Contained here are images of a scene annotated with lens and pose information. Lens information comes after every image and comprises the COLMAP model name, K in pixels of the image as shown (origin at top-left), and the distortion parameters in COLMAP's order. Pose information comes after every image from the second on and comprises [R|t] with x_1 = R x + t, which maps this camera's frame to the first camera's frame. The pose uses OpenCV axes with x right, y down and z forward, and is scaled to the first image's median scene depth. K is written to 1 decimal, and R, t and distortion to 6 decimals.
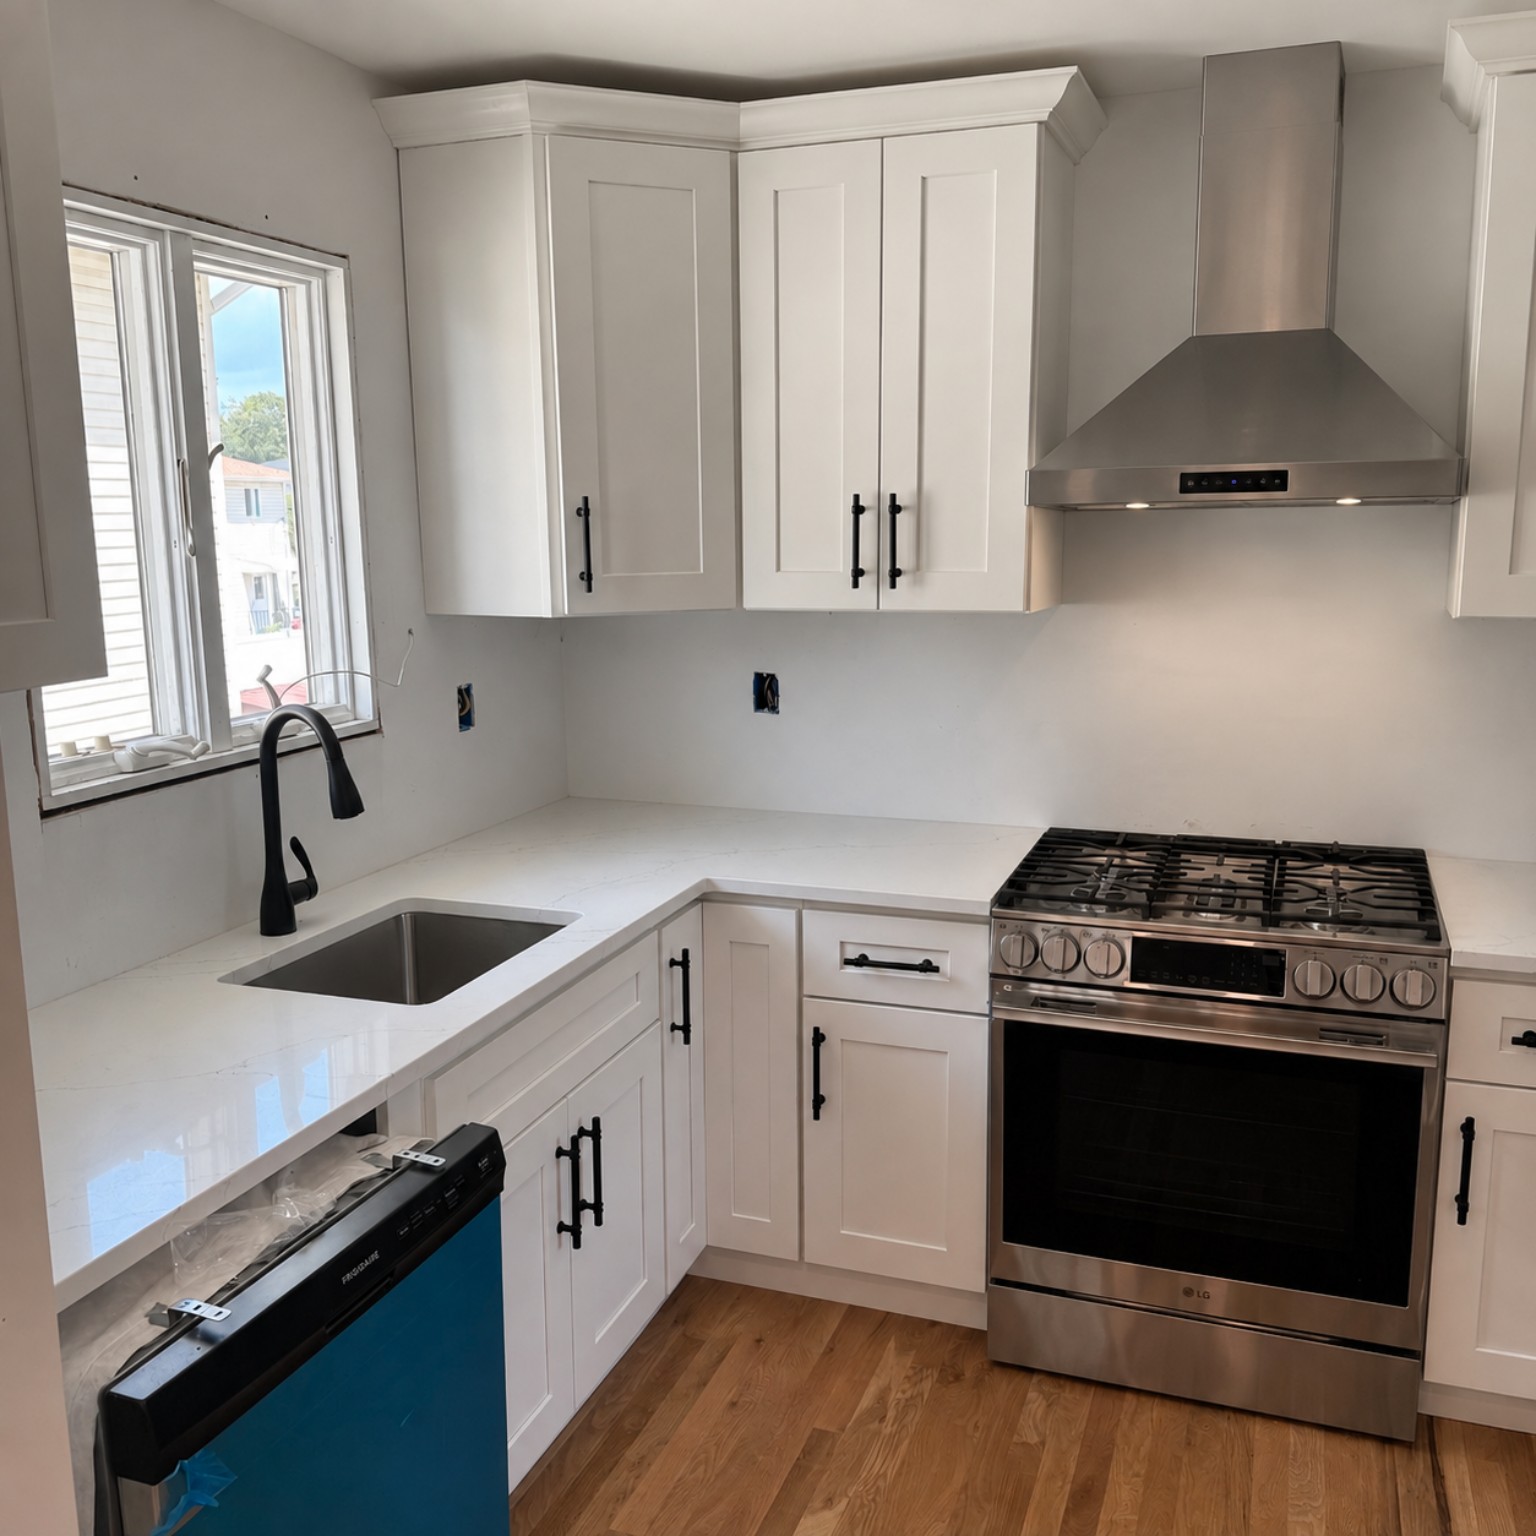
lens RADIAL K [[1450.6, 0, 768.0], [0, 1450.6, 768.0], [0, 0, 1]] dist [0.170761, -0.321329]
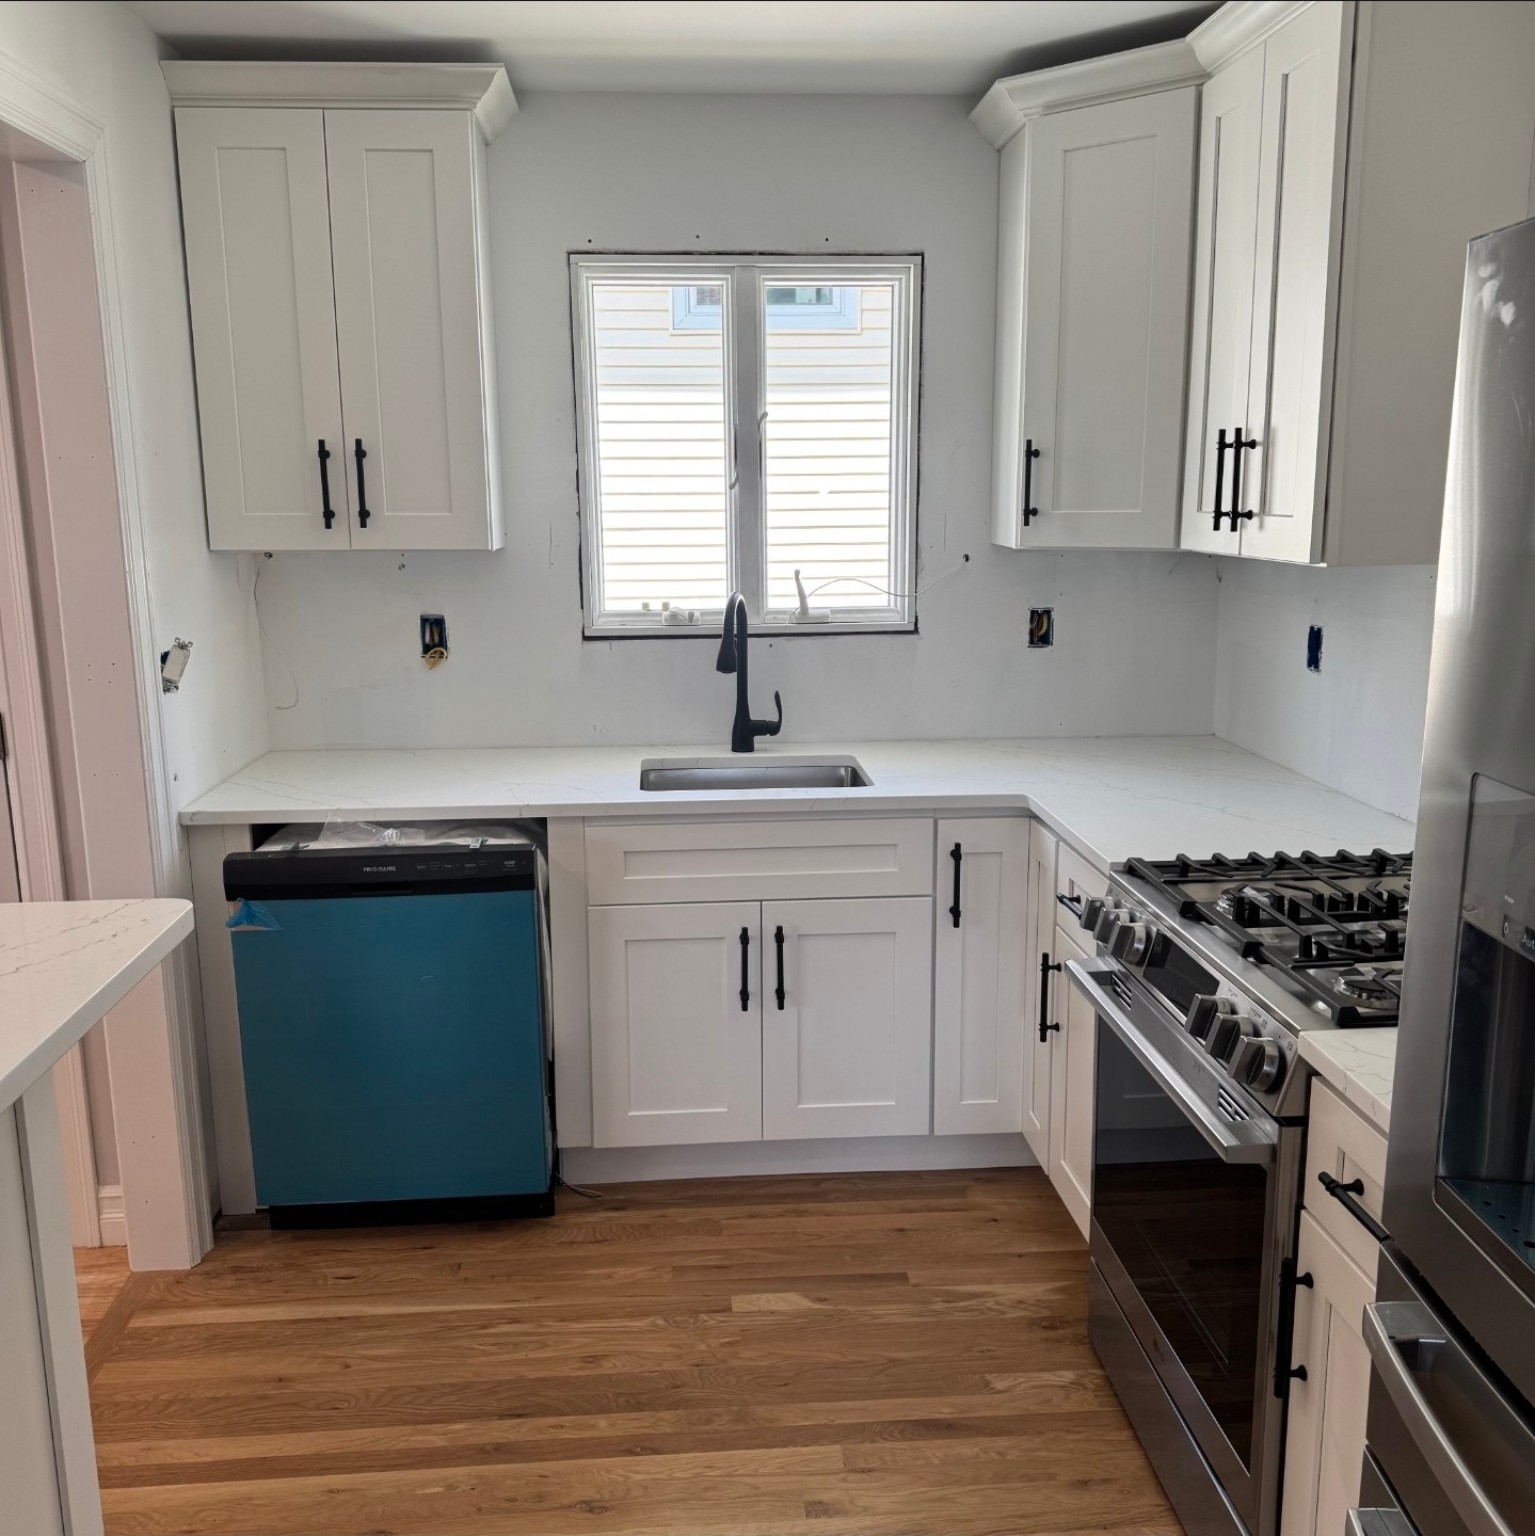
lens RADIAL K [[1487.8, 0, 767.5], [0, 1487.8, 768.0], [0, 0, 1]] dist [0.242459, -0.352192]
pose [[0.399863, 0.183637, -0.897991, 0.932371], [-0.155845, 0.979080, 0.130824, -0.063886], [0.903229, 0.087636, 0.420117, 0.371463]]
